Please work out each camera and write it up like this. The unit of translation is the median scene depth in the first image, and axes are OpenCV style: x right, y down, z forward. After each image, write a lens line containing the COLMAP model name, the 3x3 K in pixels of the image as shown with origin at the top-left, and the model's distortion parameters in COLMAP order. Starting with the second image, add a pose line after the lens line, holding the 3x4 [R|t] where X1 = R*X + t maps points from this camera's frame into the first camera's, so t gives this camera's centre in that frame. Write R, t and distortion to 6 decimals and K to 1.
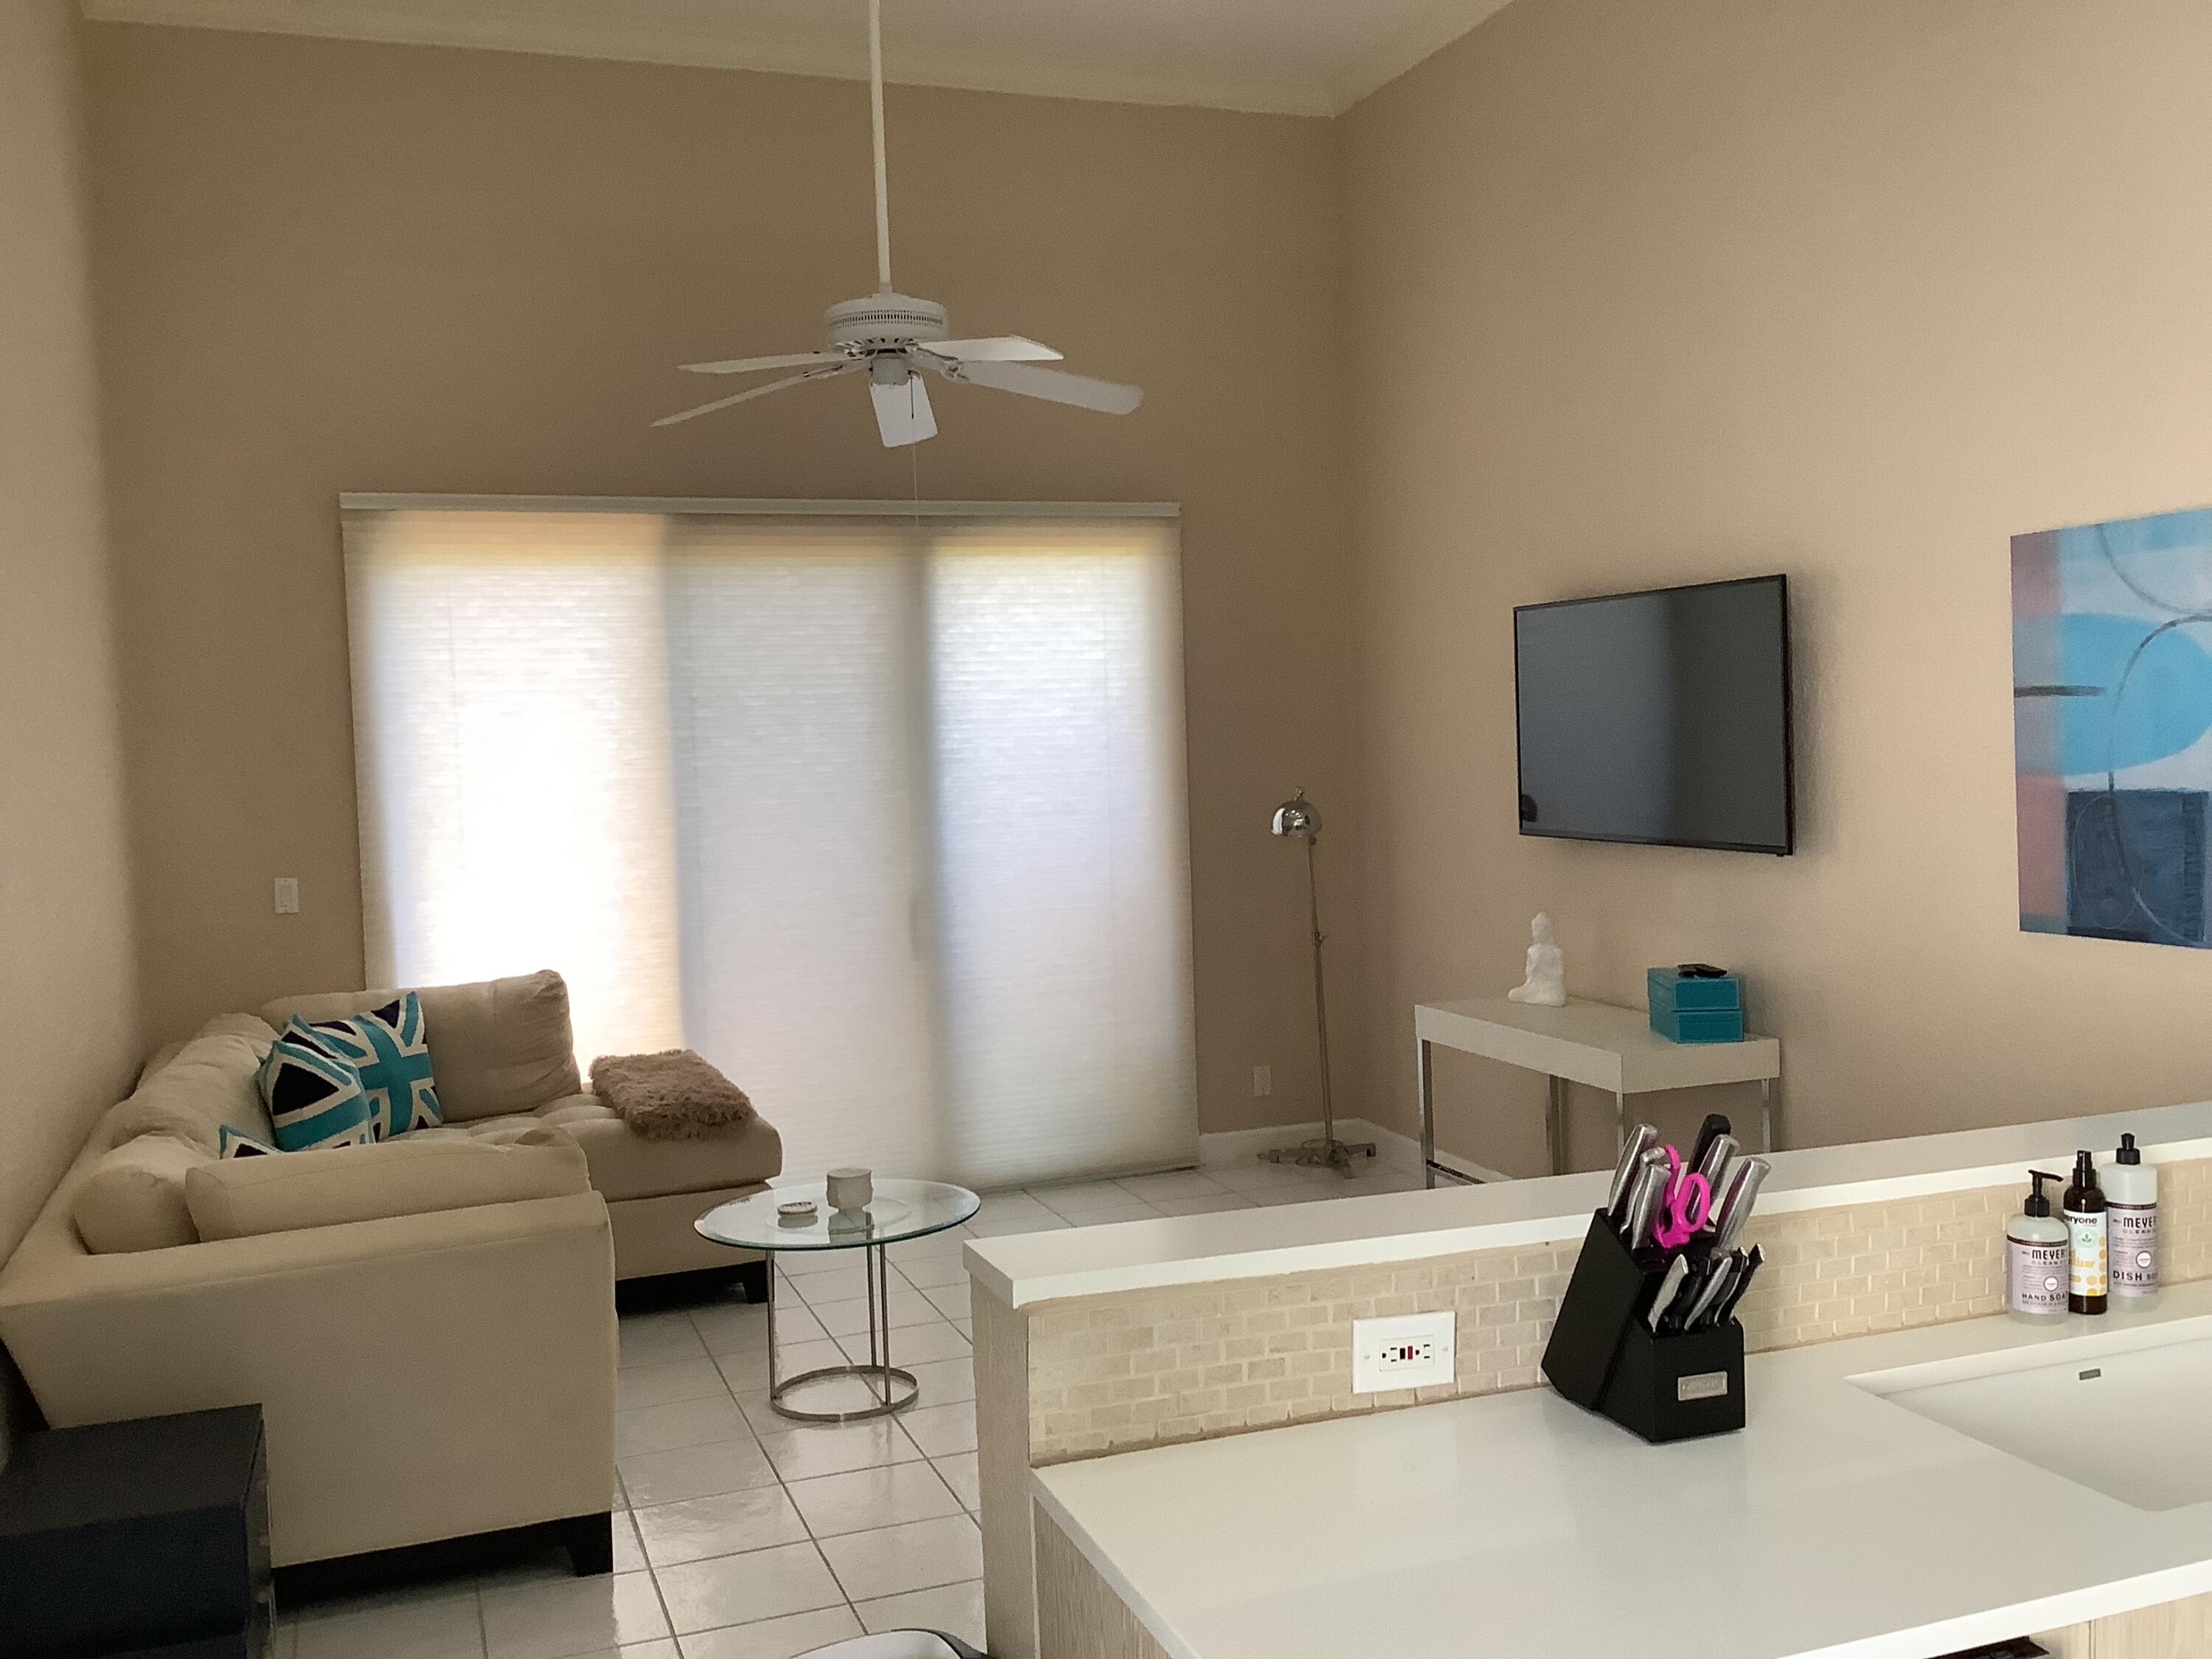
lens RADIAL K [[2002.3, 0, 1104.4], [0, 2002.3, 825.9], [0, 0, 1]] dist [0.081251, -0.088623]
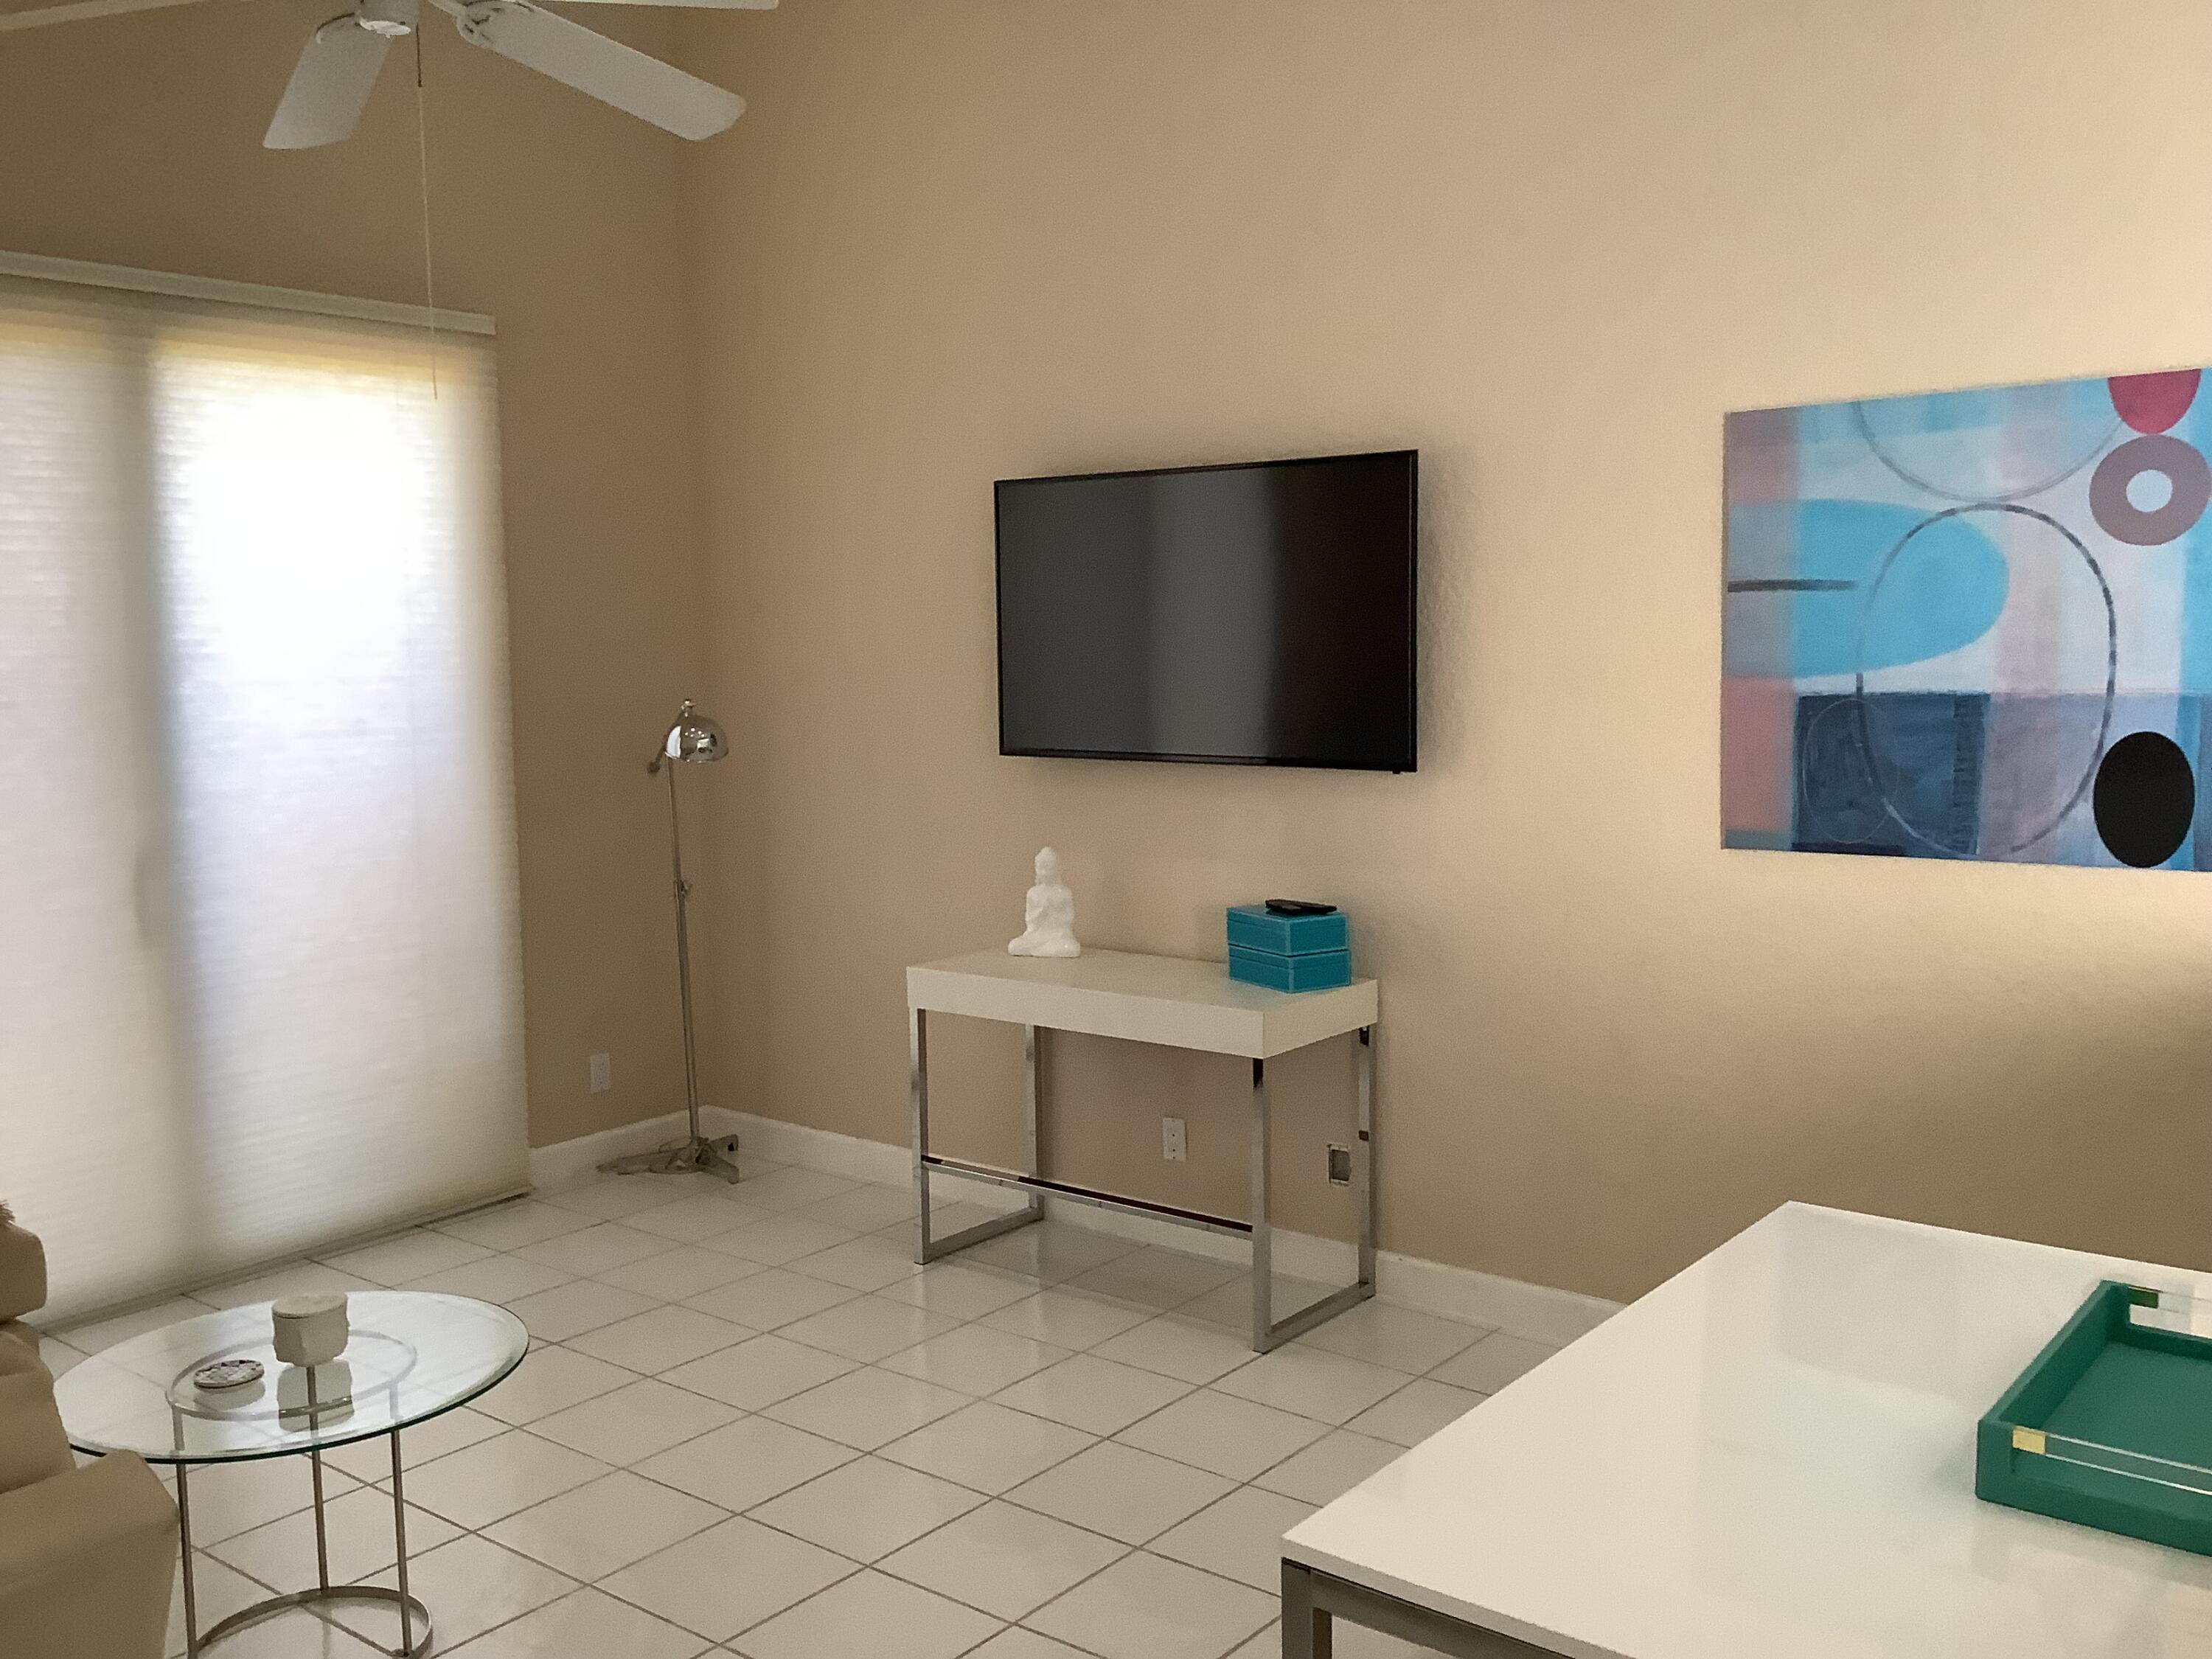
lens RADIAL K [[2002.3, 0, 1110.8], [0, 2002.3, 834.5], [0, 0, 1]] dist [0.081251, -0.088623]
pose [[0.854384, -0.032683, 0.518614, -0.193384], [0.011836, 0.998985, 0.043458, 0.001848], [-0.519508, -0.030992, 0.853903, 0.272071]]
